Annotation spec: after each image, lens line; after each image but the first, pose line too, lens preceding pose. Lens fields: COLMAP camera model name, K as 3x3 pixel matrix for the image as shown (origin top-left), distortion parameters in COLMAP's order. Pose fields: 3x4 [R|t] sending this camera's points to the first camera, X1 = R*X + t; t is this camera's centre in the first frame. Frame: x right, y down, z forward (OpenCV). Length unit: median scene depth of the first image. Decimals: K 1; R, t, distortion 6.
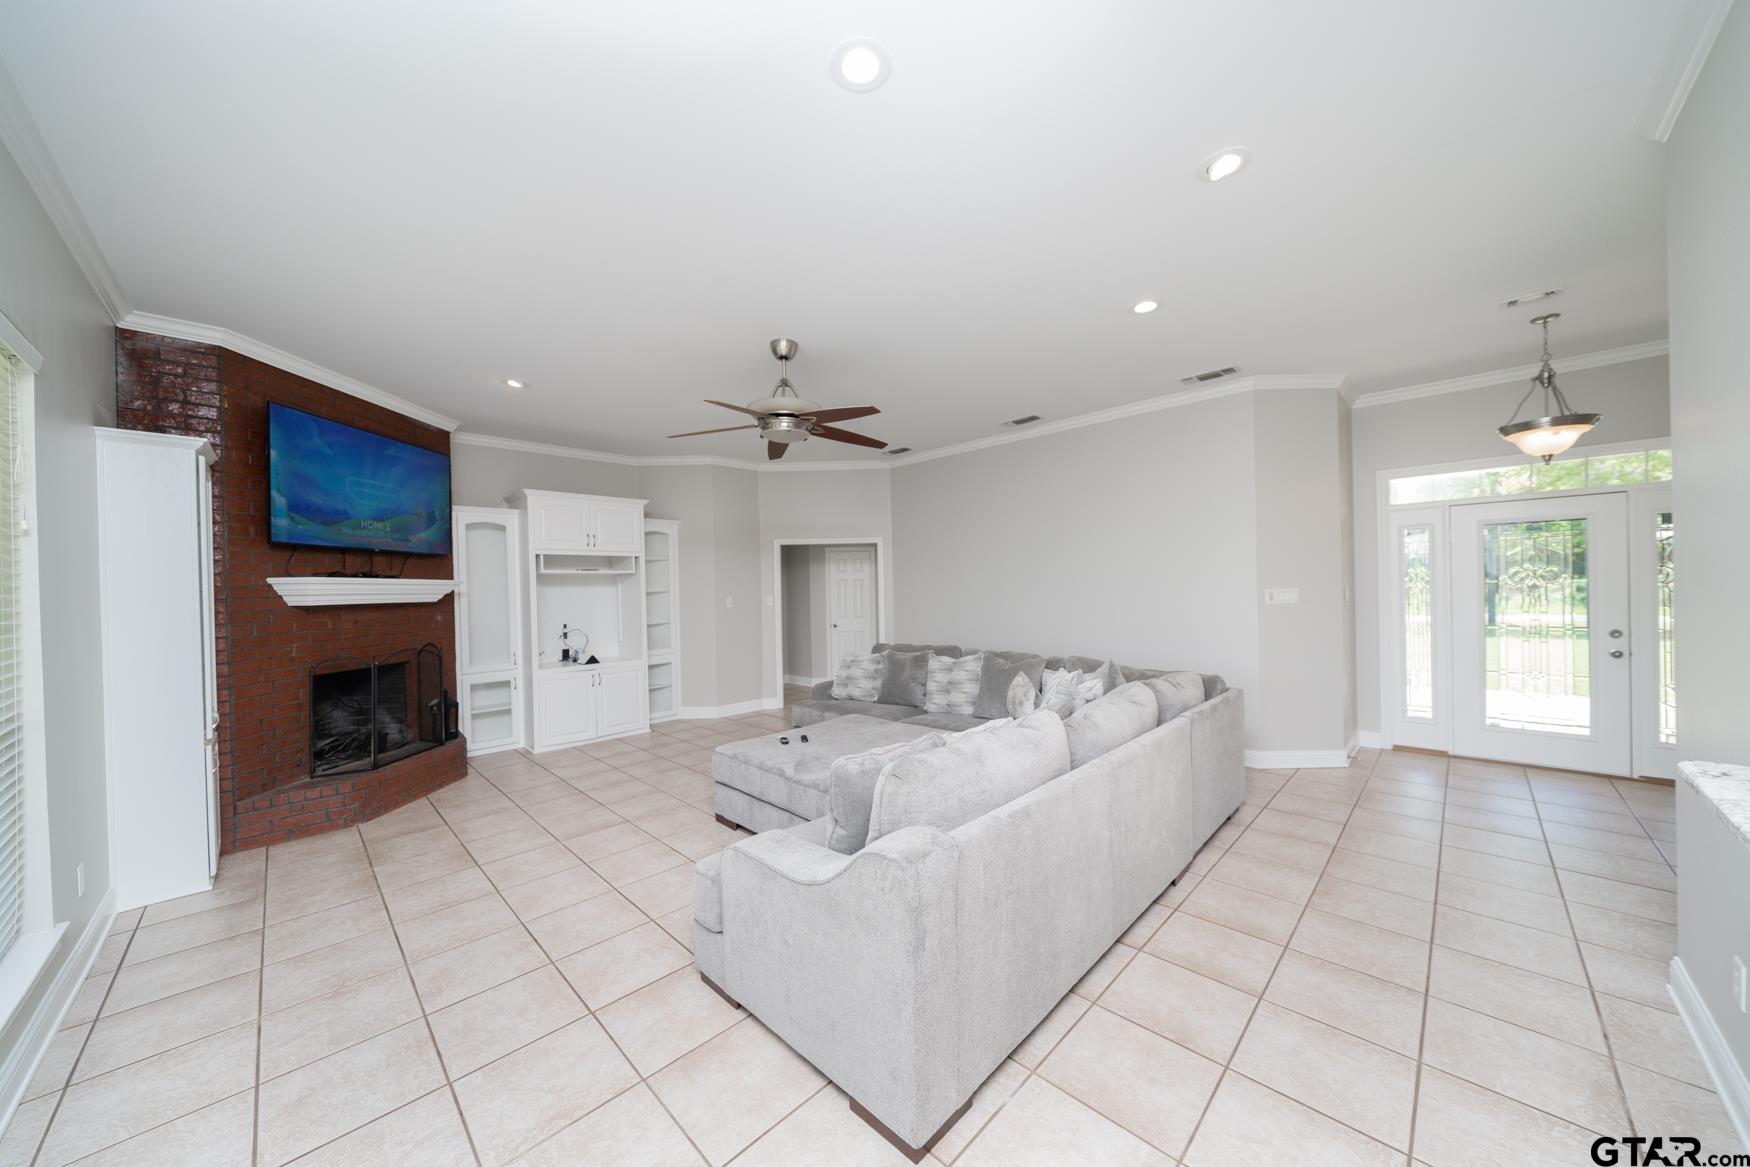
lens RADIAL K [[591.9, 0, 870.4], [0, 591.9, 591.6], [0, 0, 1]] dist [0.000018, -0.000042]
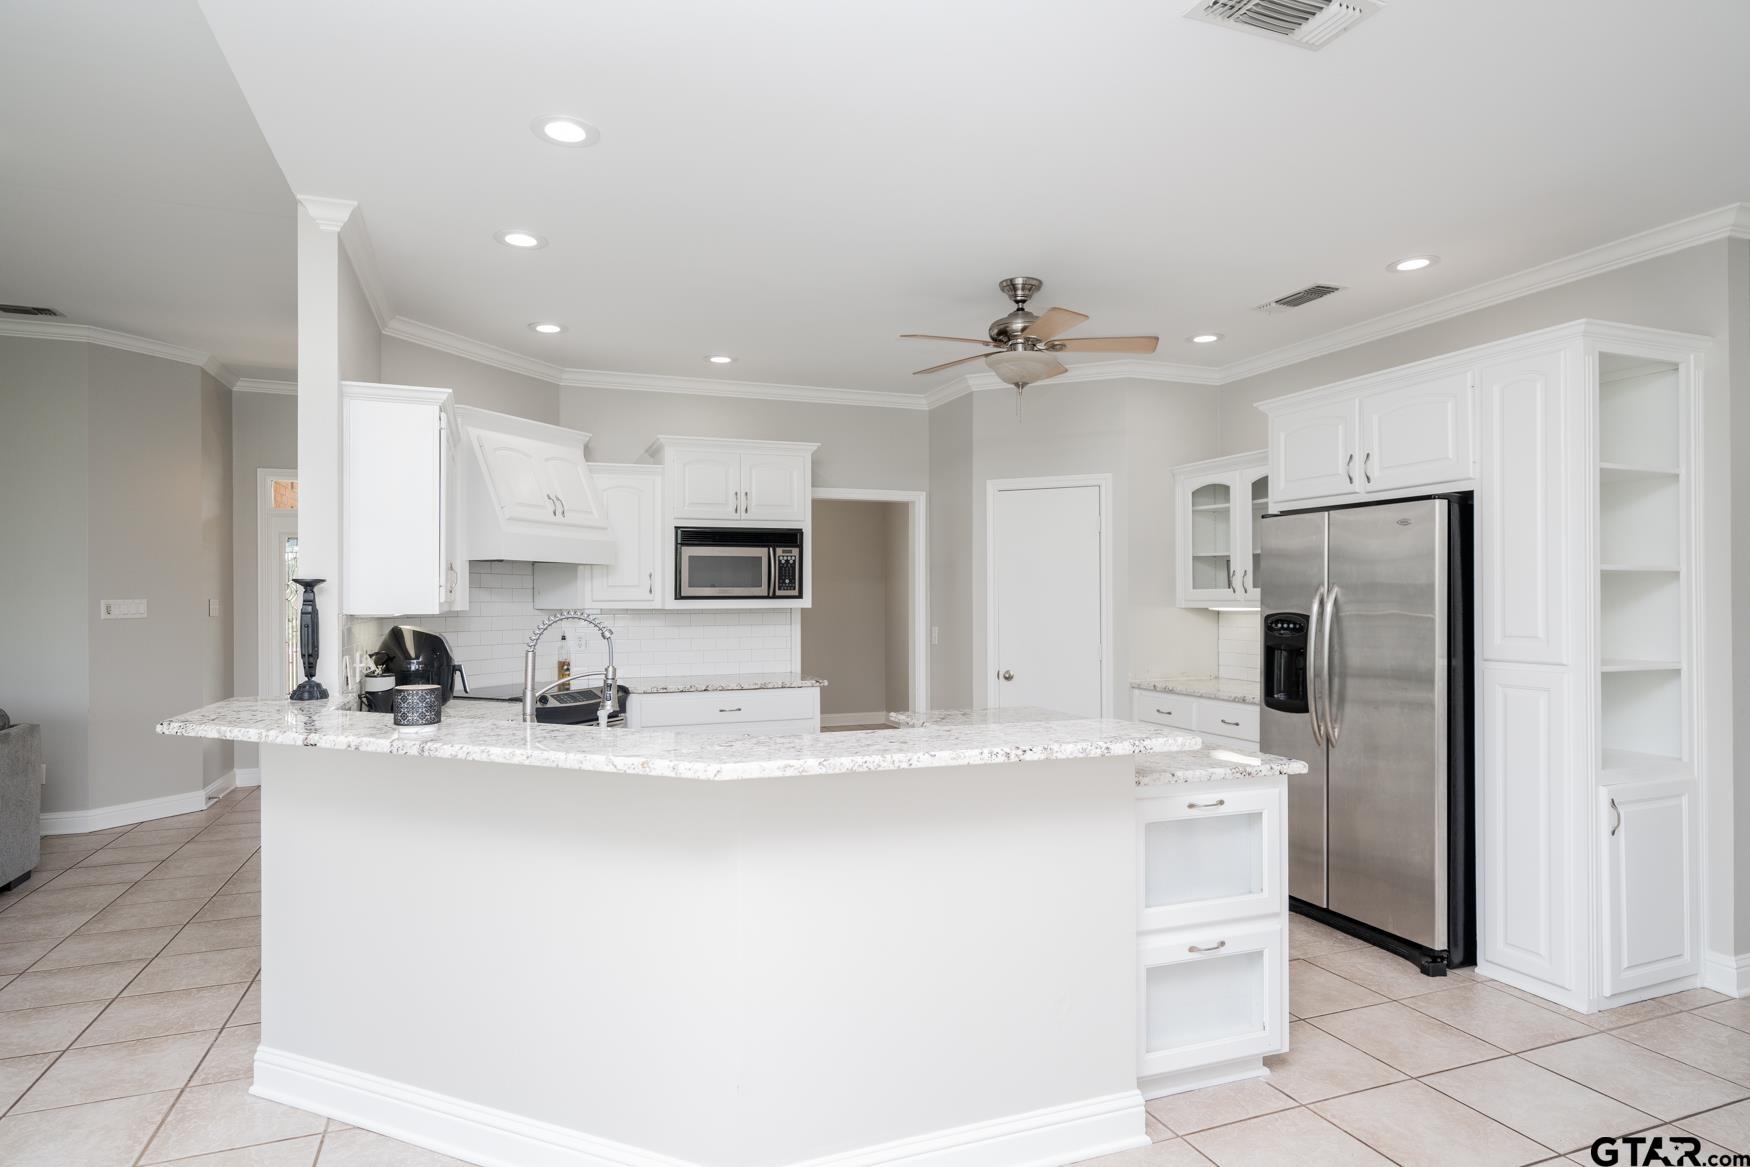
lens RADIAL K [[968.4, 0, 870.5], [0, 968.4, 591.0], [0, 0, 1]] dist [-0.003152, -0.000003]
pose [[0.406246, 0.025243, 0.913415, -0.098943], [-0.000649, 0.999626, -0.027337, 0.021325], [-0.913764, 0.010513, 0.406110, -0.516152]]
